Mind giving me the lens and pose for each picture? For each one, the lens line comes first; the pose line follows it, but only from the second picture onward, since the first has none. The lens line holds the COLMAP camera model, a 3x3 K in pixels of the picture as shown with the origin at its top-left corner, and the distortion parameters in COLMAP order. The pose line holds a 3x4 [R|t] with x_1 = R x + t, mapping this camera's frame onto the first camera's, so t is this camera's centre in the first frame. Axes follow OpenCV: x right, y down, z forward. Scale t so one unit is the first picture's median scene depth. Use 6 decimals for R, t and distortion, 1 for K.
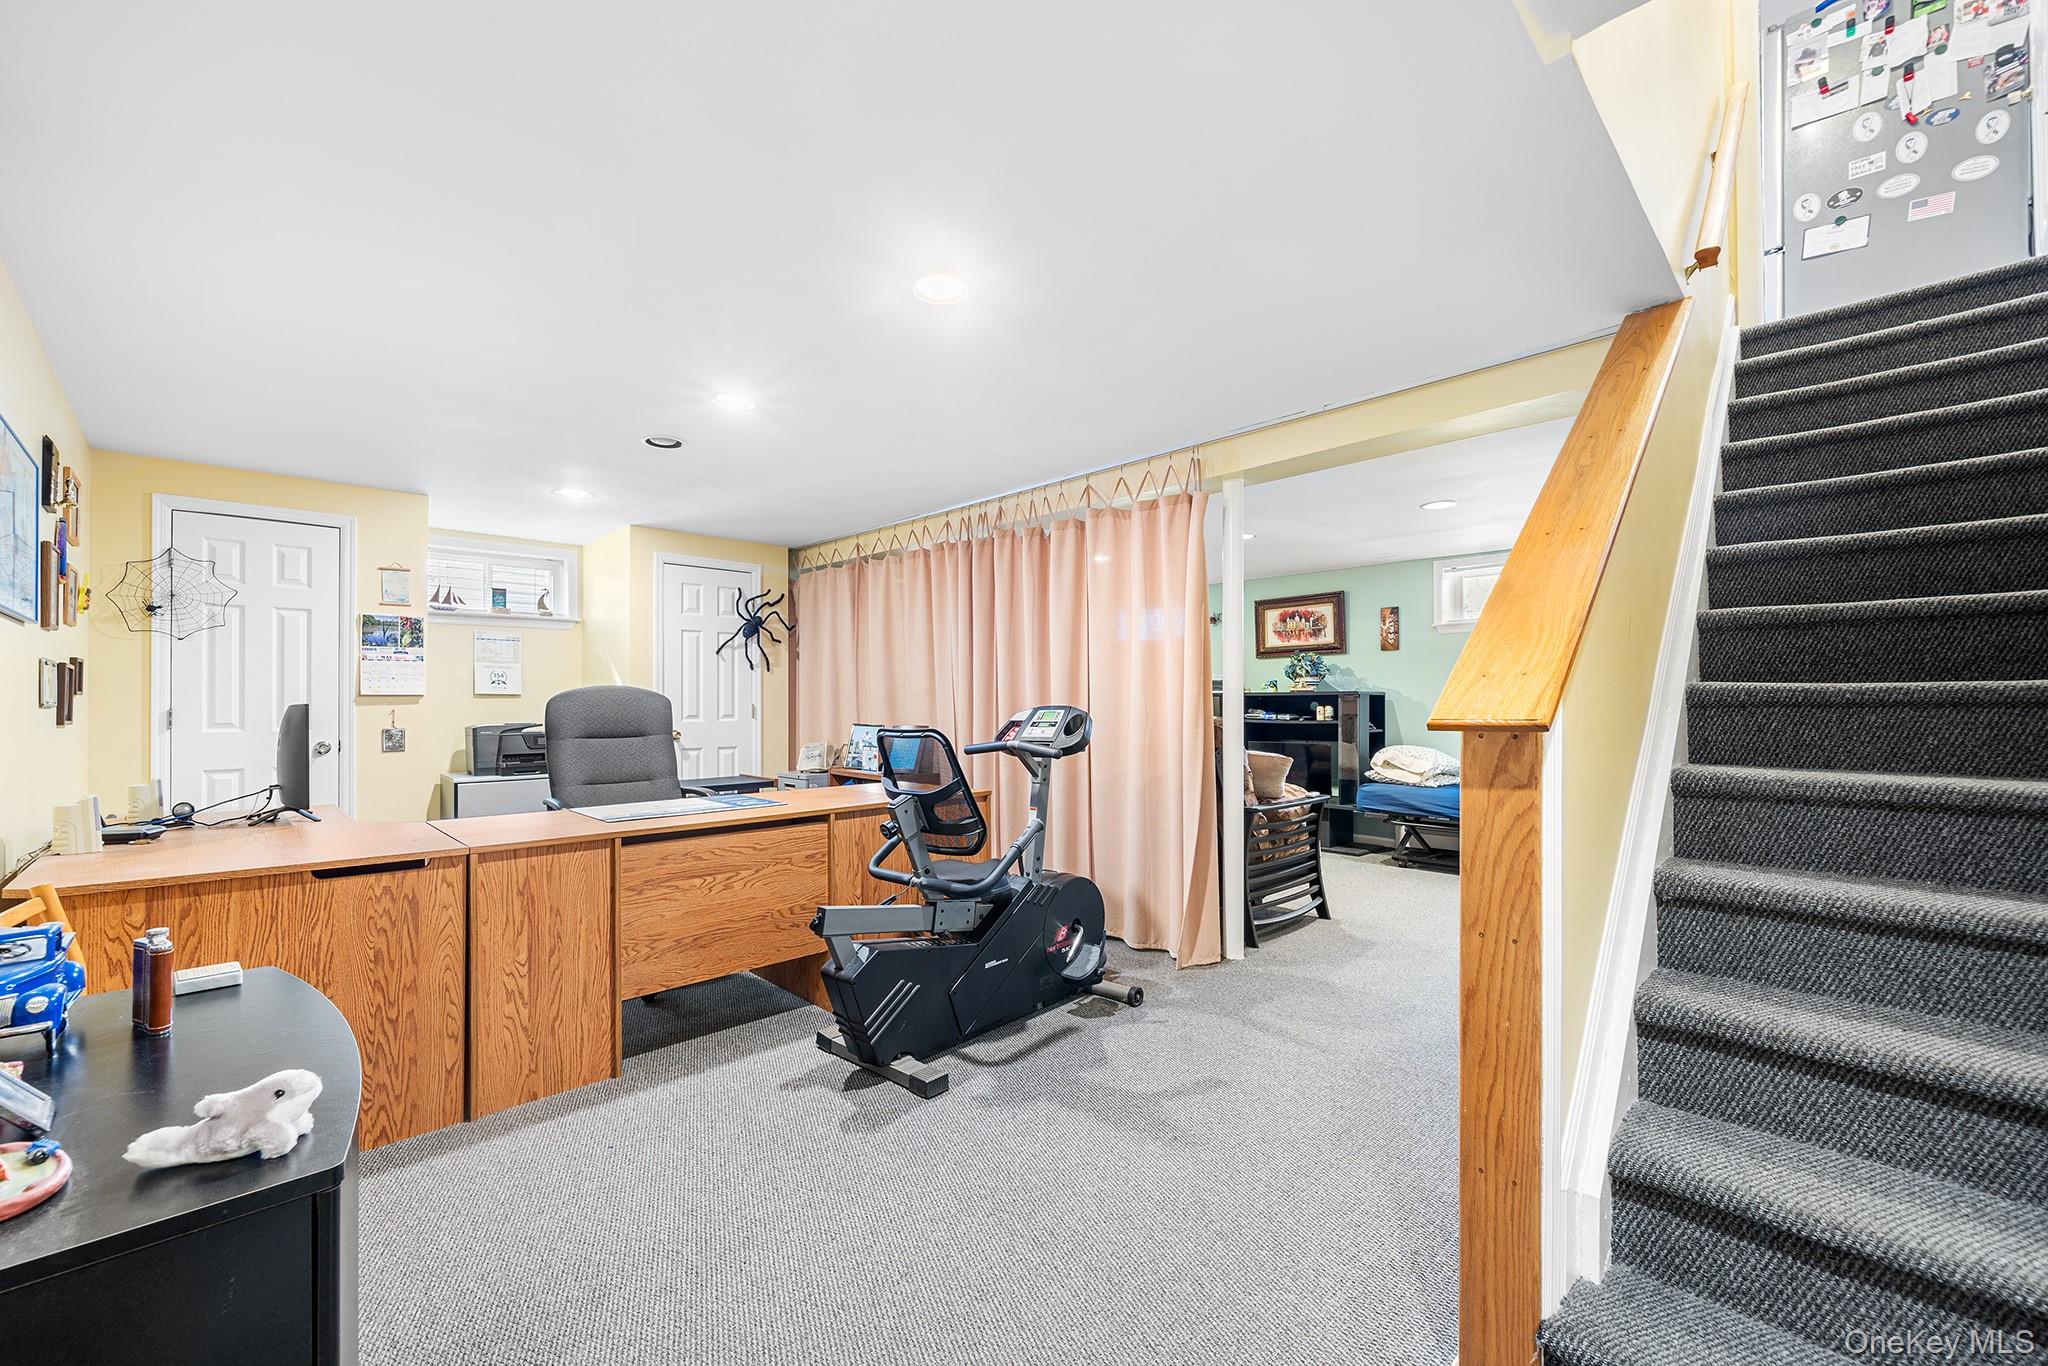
lens RADIAL K [[818.0, 0, 1016.3], [0, 818.0, 691.9], [0, 0, 1]] dist [-0.000126, 0.000059]
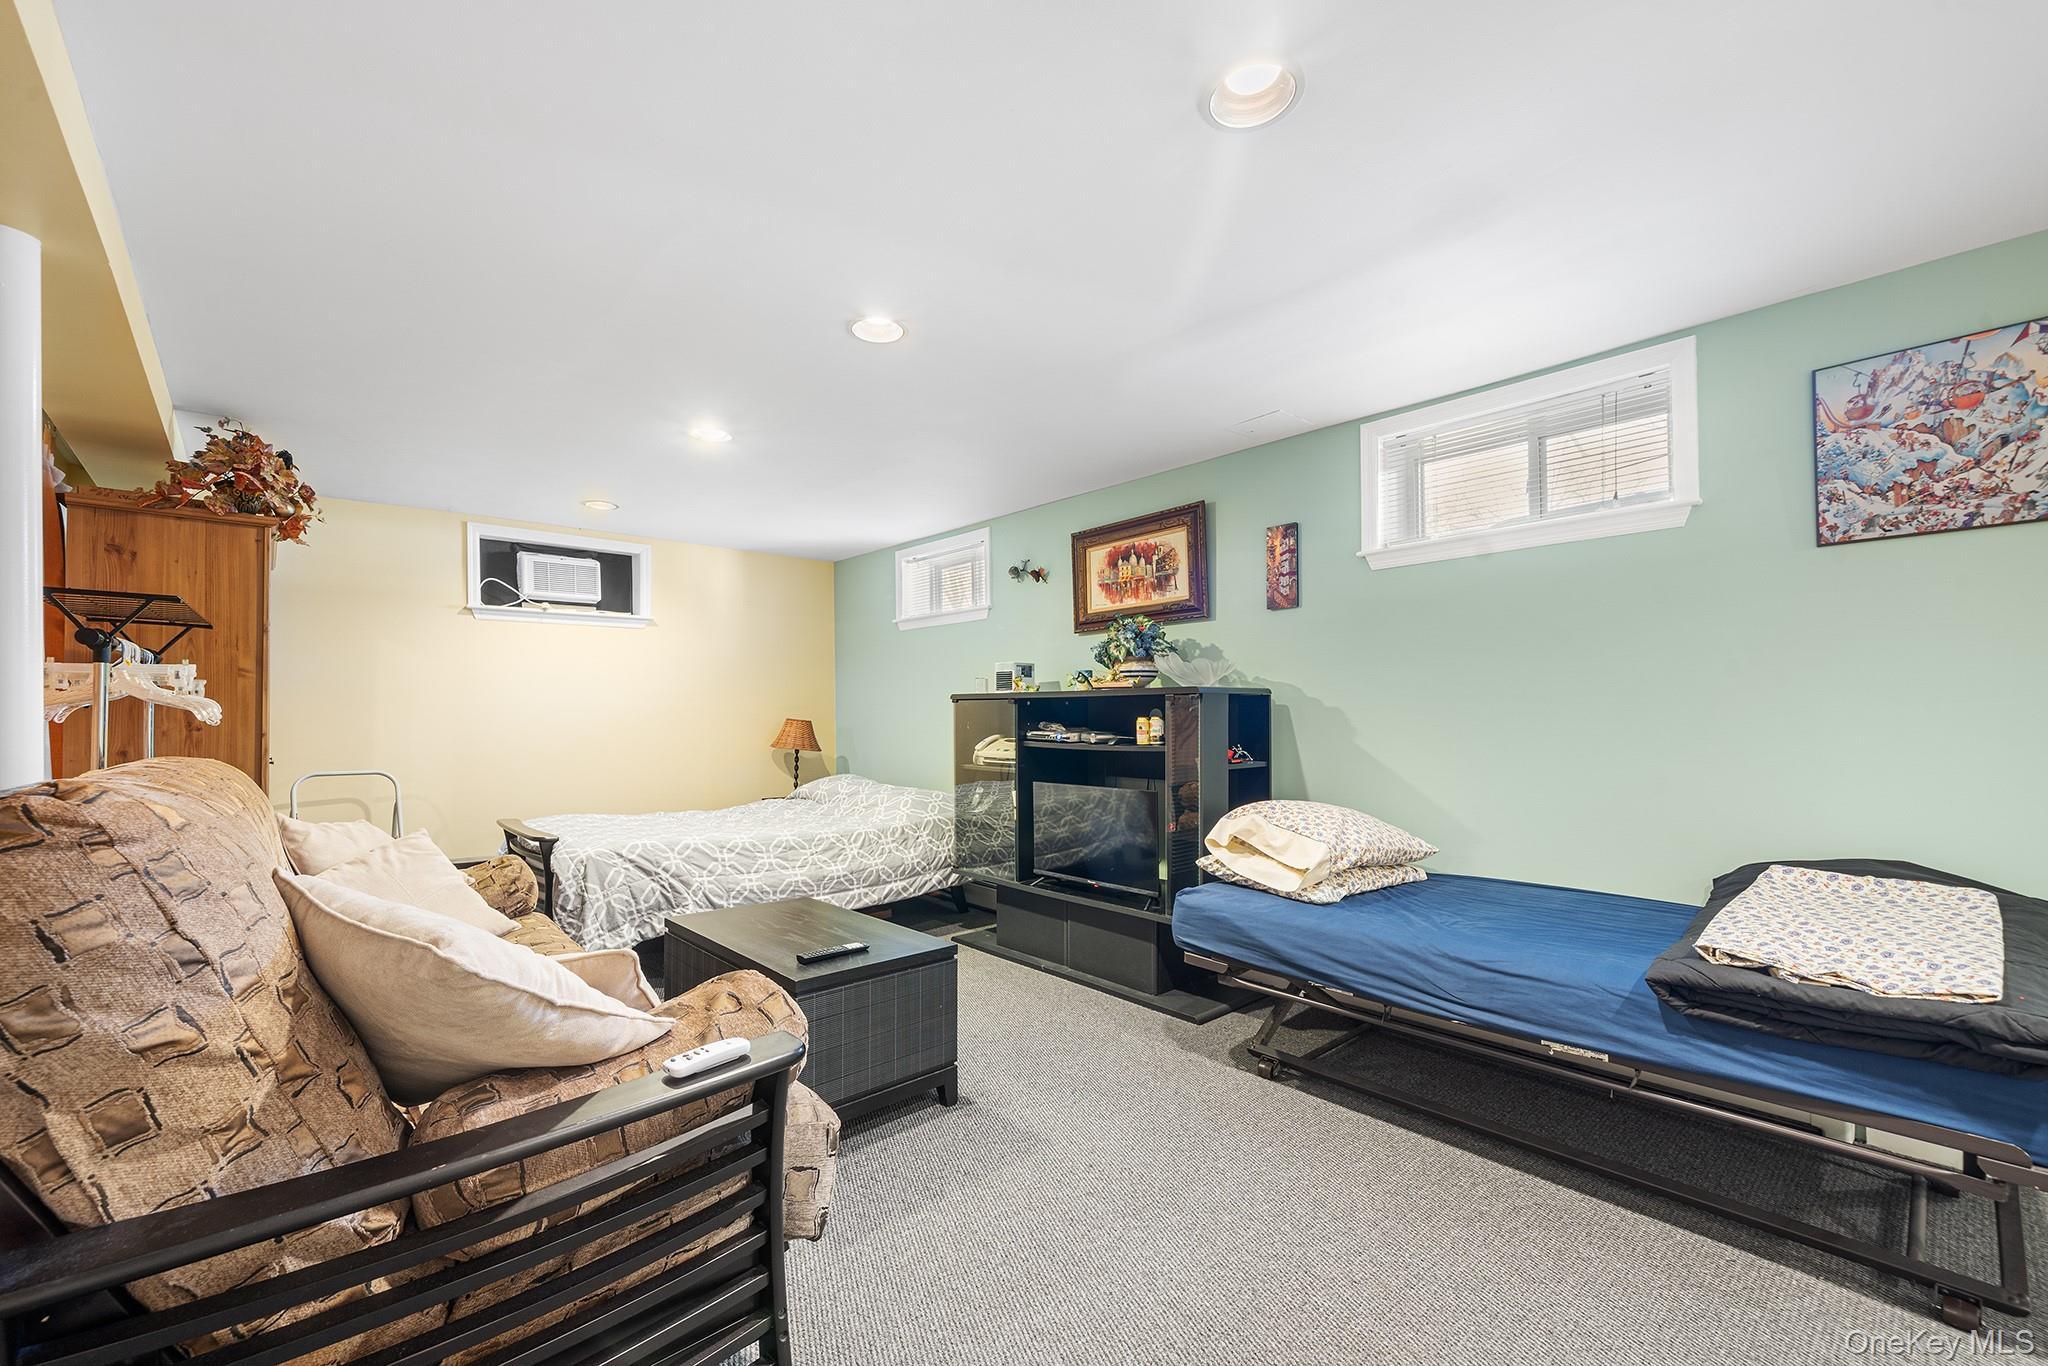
lens RADIAL K [[818.0, 0, 1017.0], [0, 818.0, 703.3], [0, 0, 1]] dist [-0.000126, 0.000059]
pose [[0.999451, -0.003178, -0.032989, 0.295288], [0.003310, 0.999987, 0.003947, 0.006179], [0.032976, -0.004054, 0.999448, 0.461400]]
